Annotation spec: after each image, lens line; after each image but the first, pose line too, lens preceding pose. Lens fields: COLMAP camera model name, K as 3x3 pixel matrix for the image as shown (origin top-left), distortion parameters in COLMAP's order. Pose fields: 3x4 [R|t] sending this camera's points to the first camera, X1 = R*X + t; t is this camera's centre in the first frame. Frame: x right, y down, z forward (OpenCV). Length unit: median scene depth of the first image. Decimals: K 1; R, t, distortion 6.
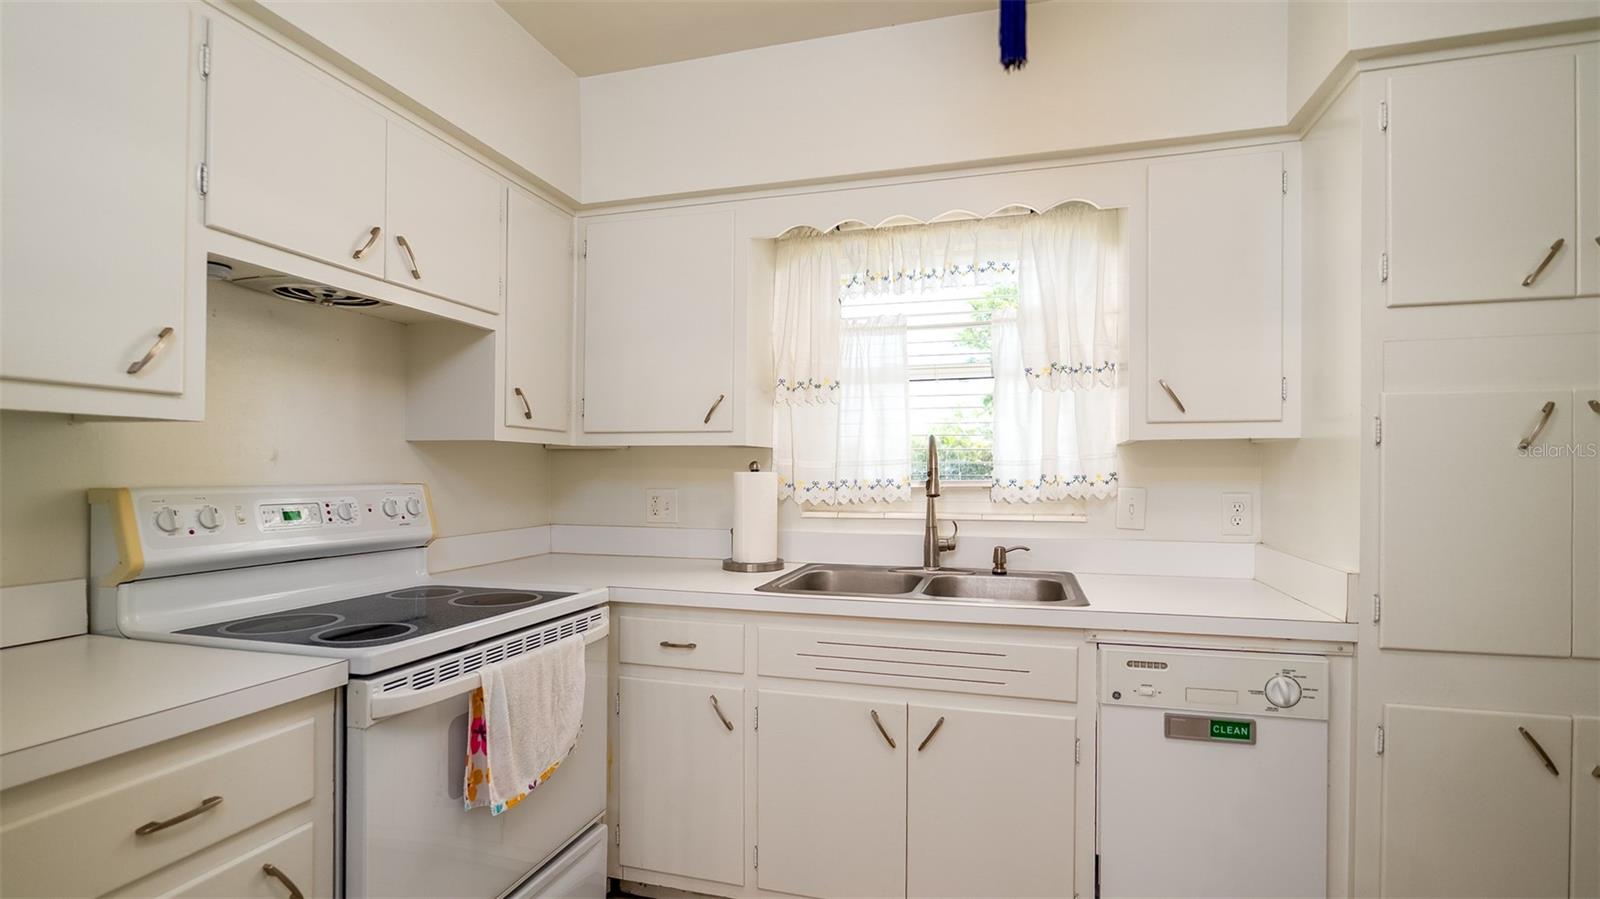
lens RADIAL K [[744.3, 0, 806.4], [0, 744.3, 479.9], [0, 0, 1]] dist [-0.006470, 0.000745]
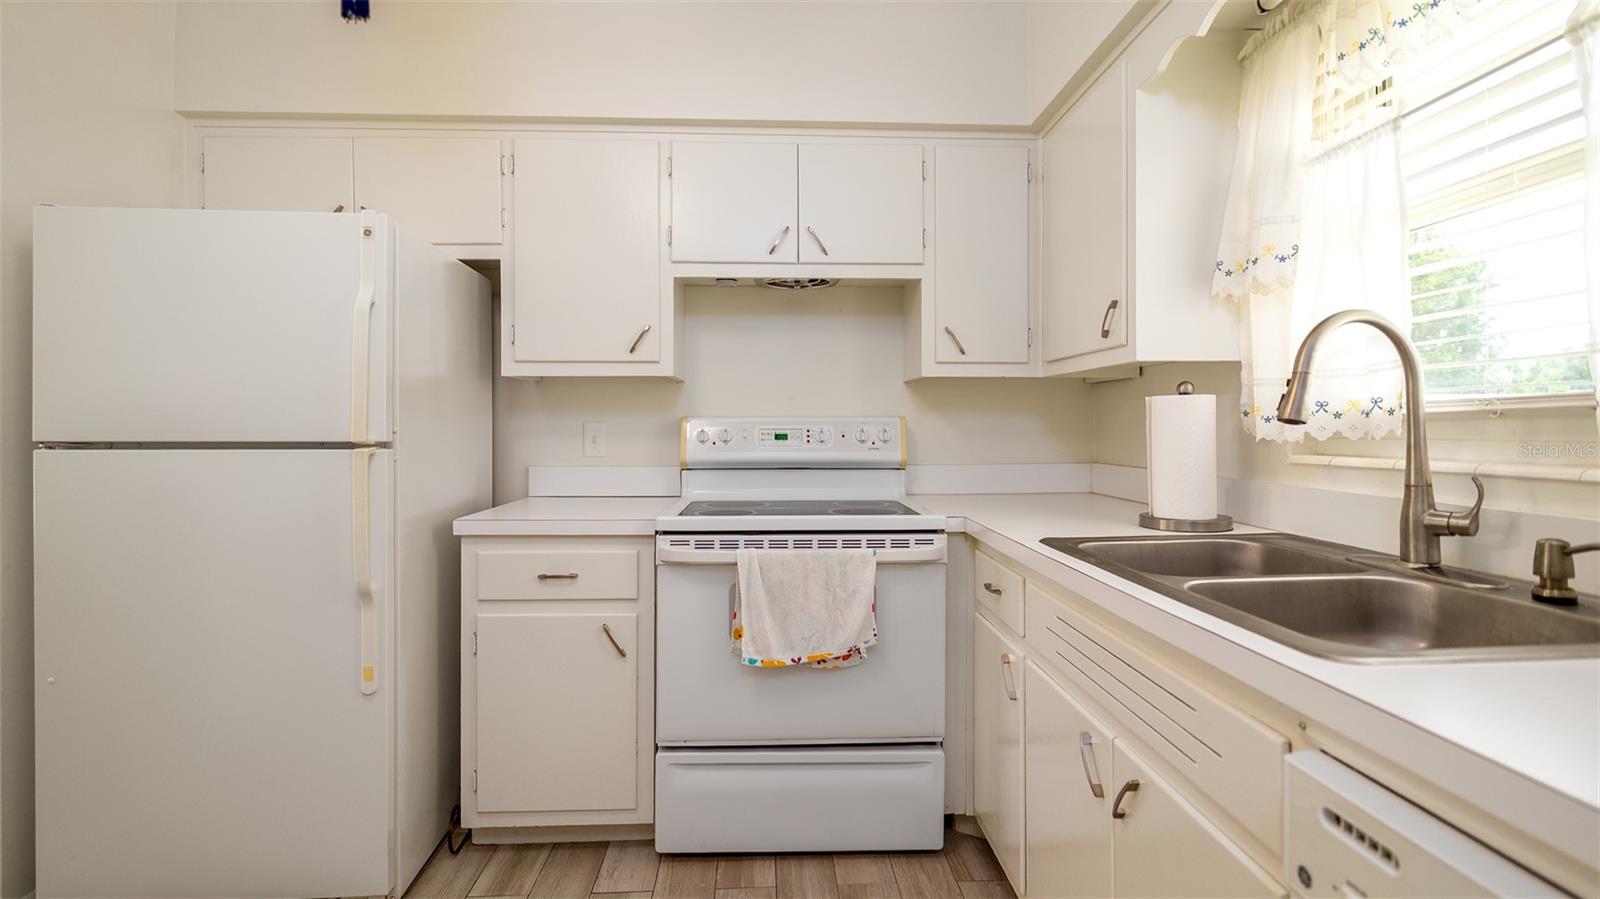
lens RADIAL K [[734.4, 0, 798.7], [0, 734.4, 433.0], [0, 0, 1]] dist [-0.009034, 0.001052]
pose [[0.311544, 0.002478, -0.950228, 0.611562], [-0.007851, 0.999969, 0.000034, 0.035269], [0.950199, 0.007450, 0.311554, 0.510011]]
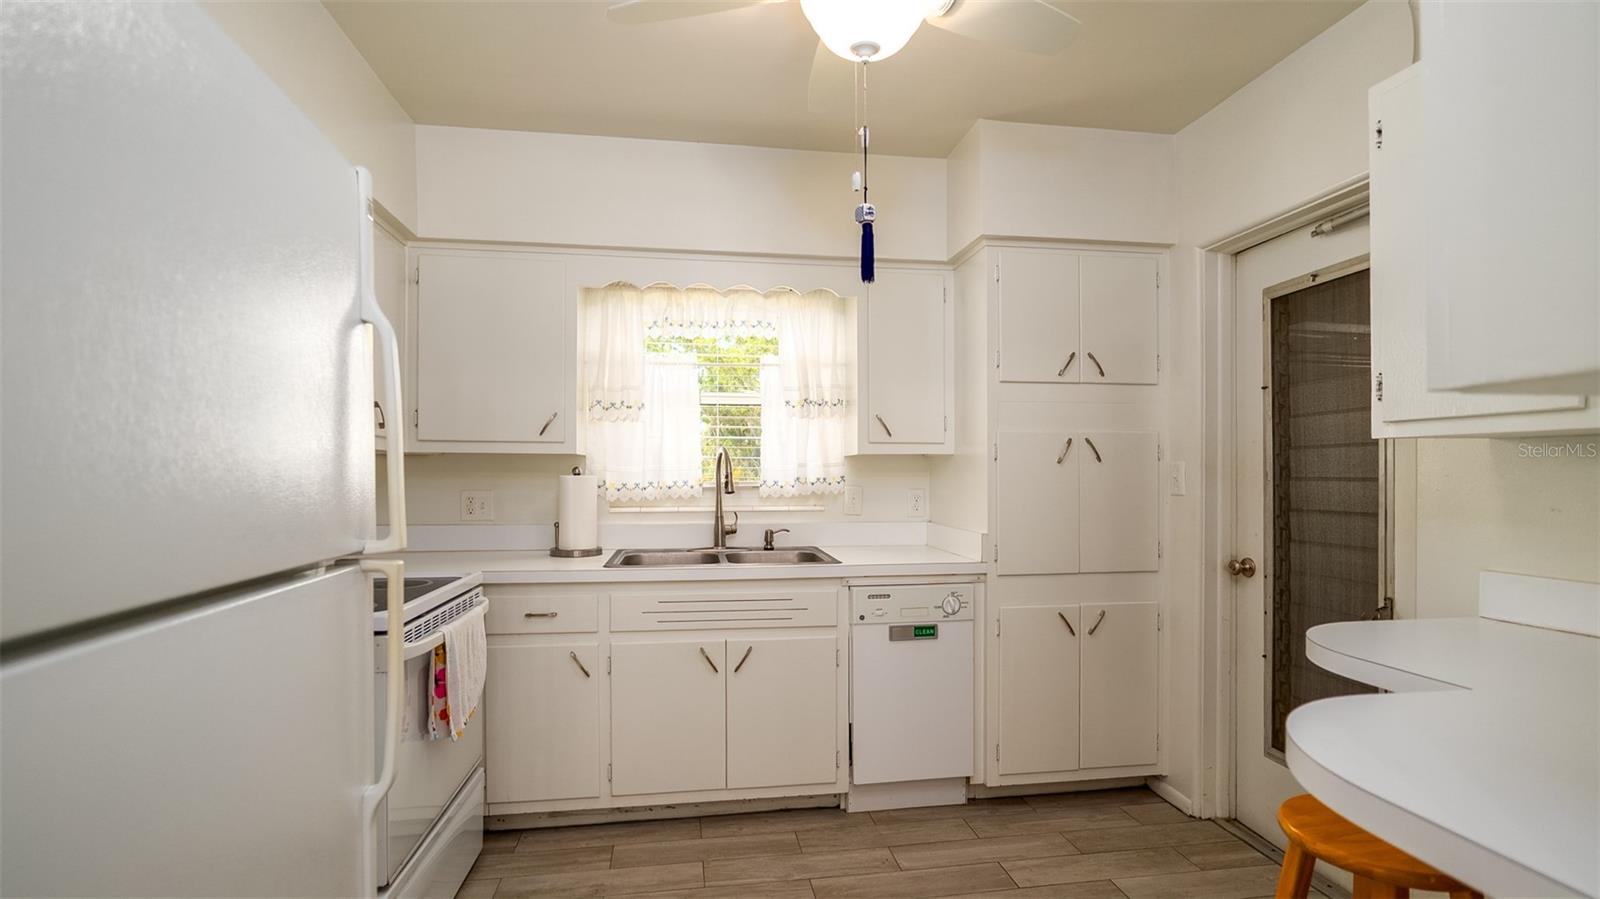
lens RADIAL K [[744.3, 0, 806.4], [0, 744.3, 479.9], [0, 0, 1]] dist [-0.006470, 0.000745]
pose [[0.906810, -0.003989, 0.421521, -0.296661], [0.004945, 0.999987, -0.001176, -0.000434], [-0.421511, 0.003151, 0.906818, -0.319908]]
